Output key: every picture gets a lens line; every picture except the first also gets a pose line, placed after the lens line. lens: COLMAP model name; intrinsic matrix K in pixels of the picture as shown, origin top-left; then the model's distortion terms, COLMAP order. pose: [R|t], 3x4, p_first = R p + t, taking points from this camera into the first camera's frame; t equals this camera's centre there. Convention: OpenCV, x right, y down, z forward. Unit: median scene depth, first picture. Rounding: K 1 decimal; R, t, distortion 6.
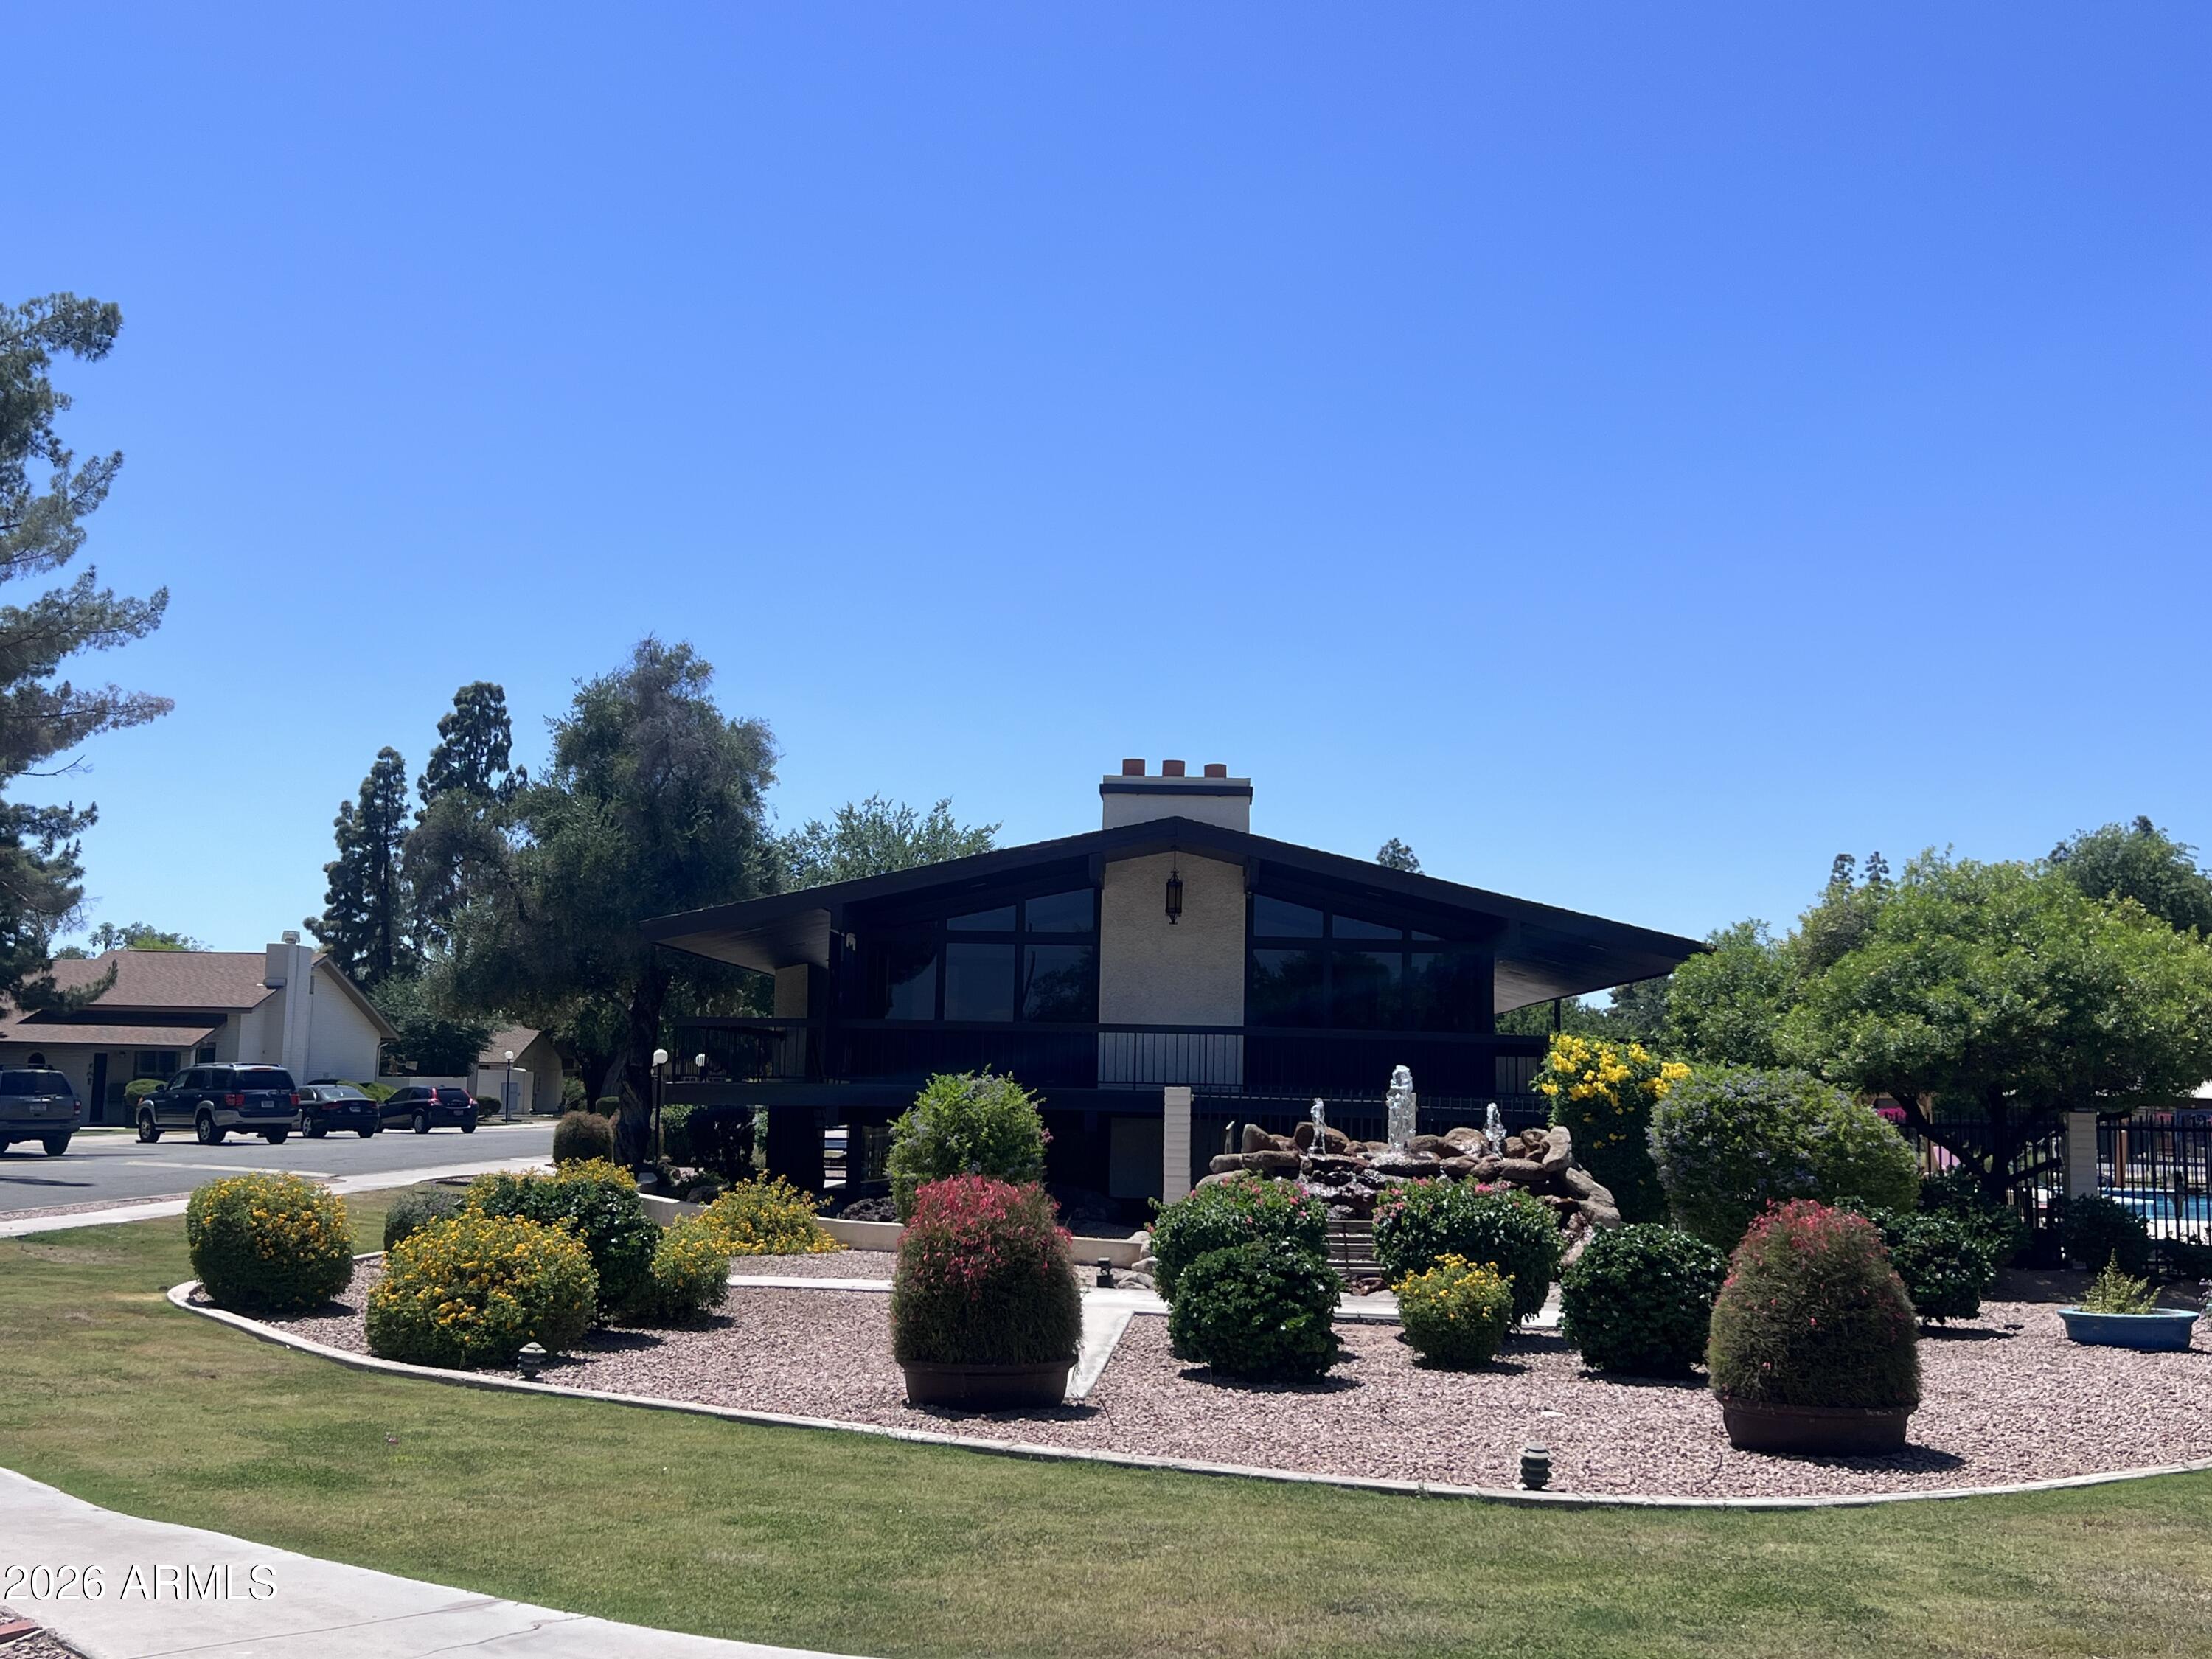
lens RADIAL K [[2244.6, 0, 1110.8], [0, 2244.6, 862.0], [0, 0, 1]] dist [0.140931, -0.352624]
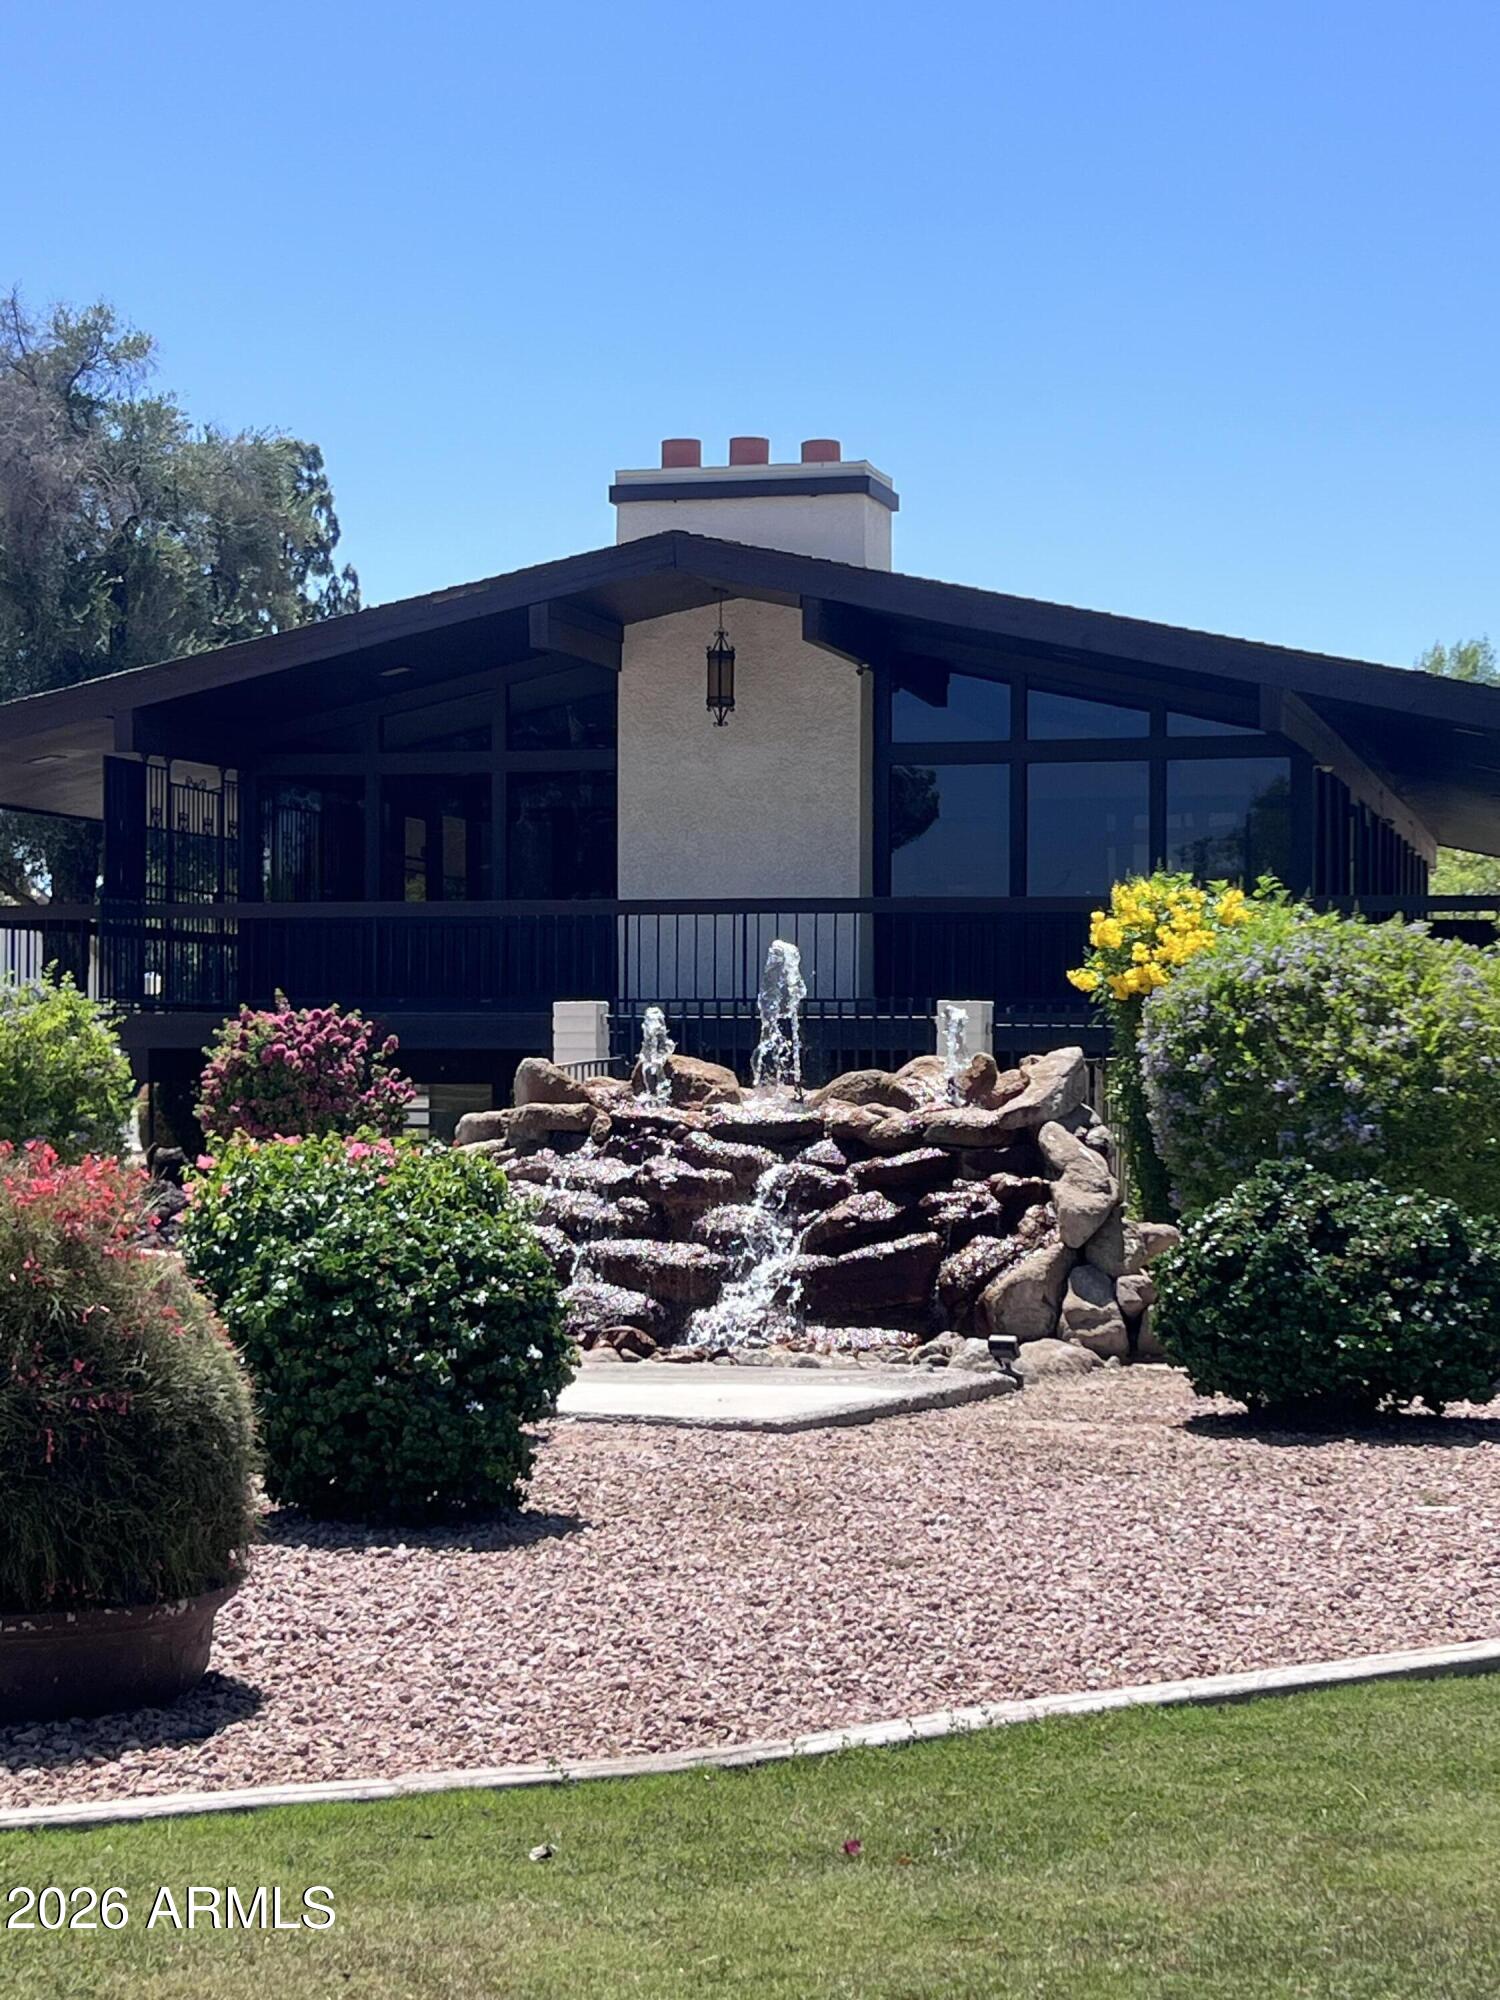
lens RADIAL K [[3401.2, 0, 744.7], [0, 3401.2, 1038.4], [0, 0, 1]] dist [0.128359, -0.216927]
pose [[0.974497, -0.020171, -0.223491, 0.219274], [0.041386, 0.995022, 0.090651, 0.028122], [0.220550, -0.097589, 0.970481, 0.146515]]
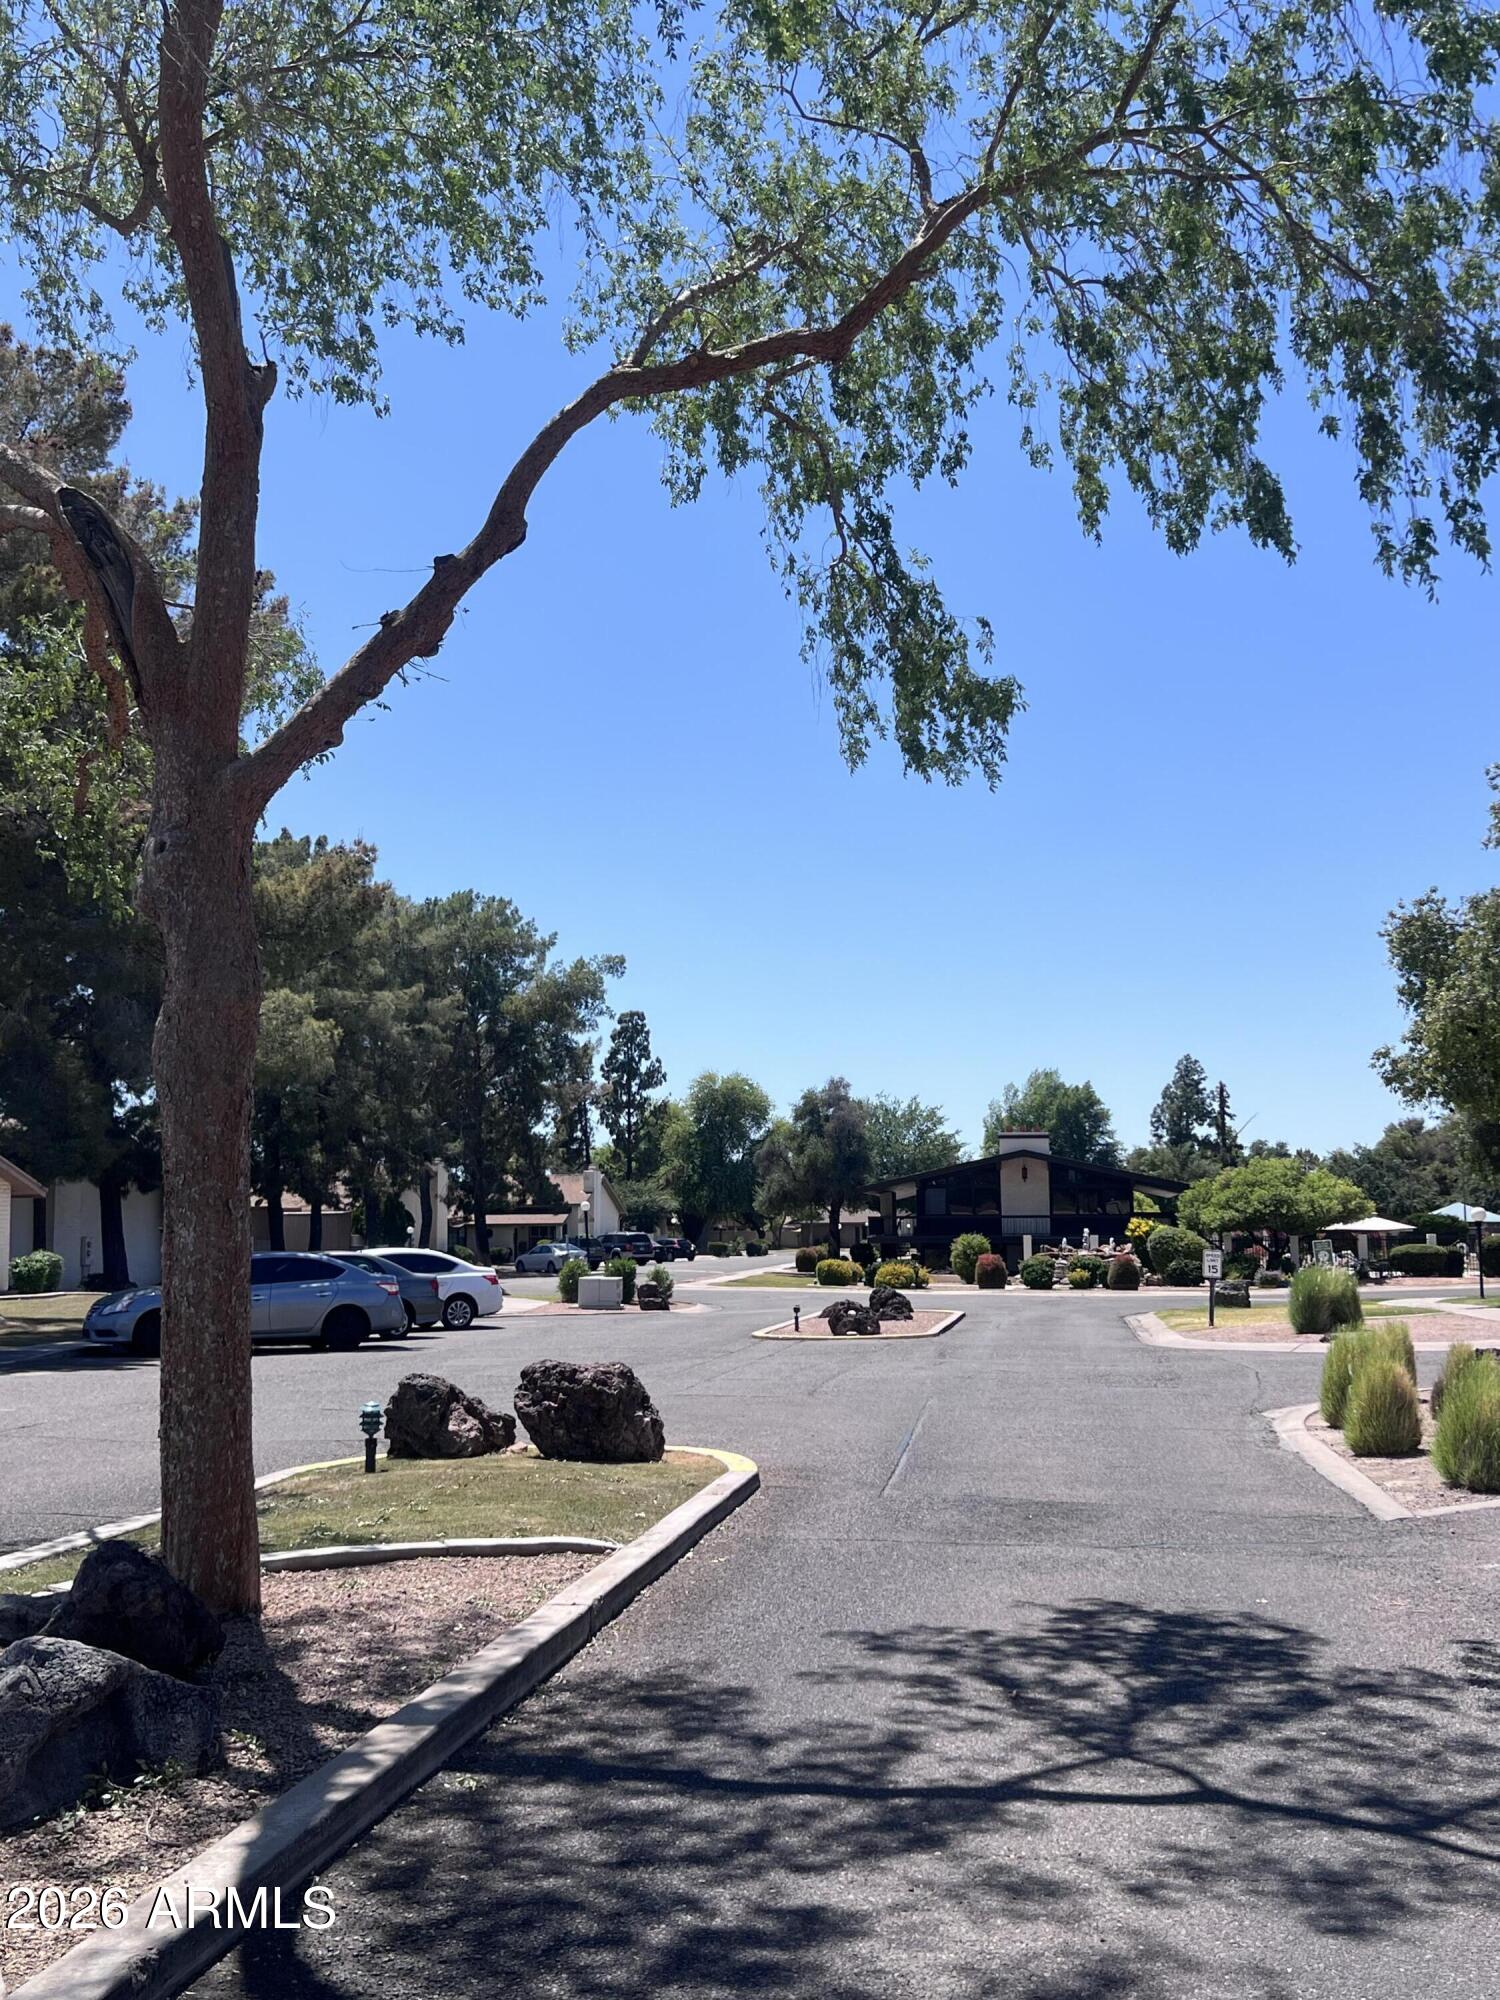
lens RADIAL K [[2029.5, 0, 750.0], [0, 2029.5, 1000.0], [0, 0, 1]] dist [0.140931, -0.352624]
pose [[0.992639, -0.040859, -0.114012, -0.017227], [0.039509, 0.999120, -0.014072, -0.190821], [0.114487, 0.009464, 0.993380, -1.764613]]
